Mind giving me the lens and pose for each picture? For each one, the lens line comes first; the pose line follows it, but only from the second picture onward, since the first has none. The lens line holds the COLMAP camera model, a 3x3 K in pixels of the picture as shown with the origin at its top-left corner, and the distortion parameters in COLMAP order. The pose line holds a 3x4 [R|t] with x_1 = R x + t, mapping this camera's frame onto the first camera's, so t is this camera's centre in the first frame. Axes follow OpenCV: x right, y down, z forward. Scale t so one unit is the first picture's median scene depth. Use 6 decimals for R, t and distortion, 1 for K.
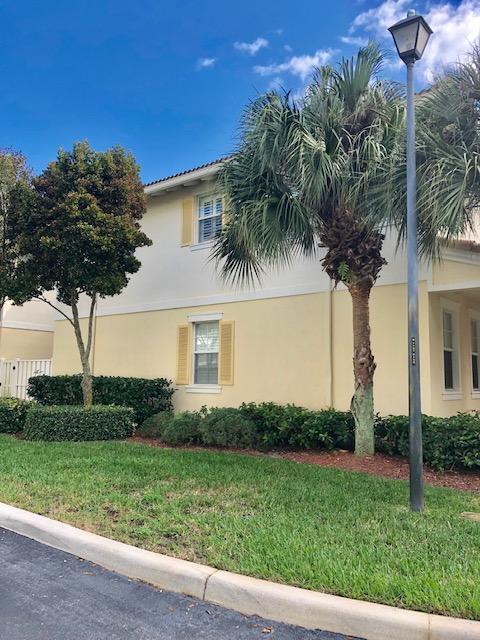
lens RADIAL K [[524.8, 0, 239.9], [0, 524.8, 321.3], [0, 0, 1]] dist [0.036229, -0.035305]
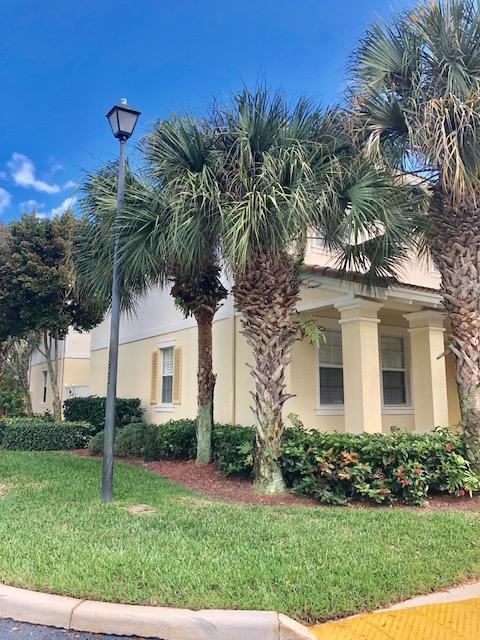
lens RADIAL K [[524.8, 0, 239.8], [0, 524.8, 319.0], [0, 0, 1]] dist [0.036229, -0.035305]
pose [[0.953604, -0.060157, -0.294992, 0.535981], [0.047730, 0.997650, -0.049153, 0.002807], [0.297255, 0.032793, 0.954235, -0.049226]]
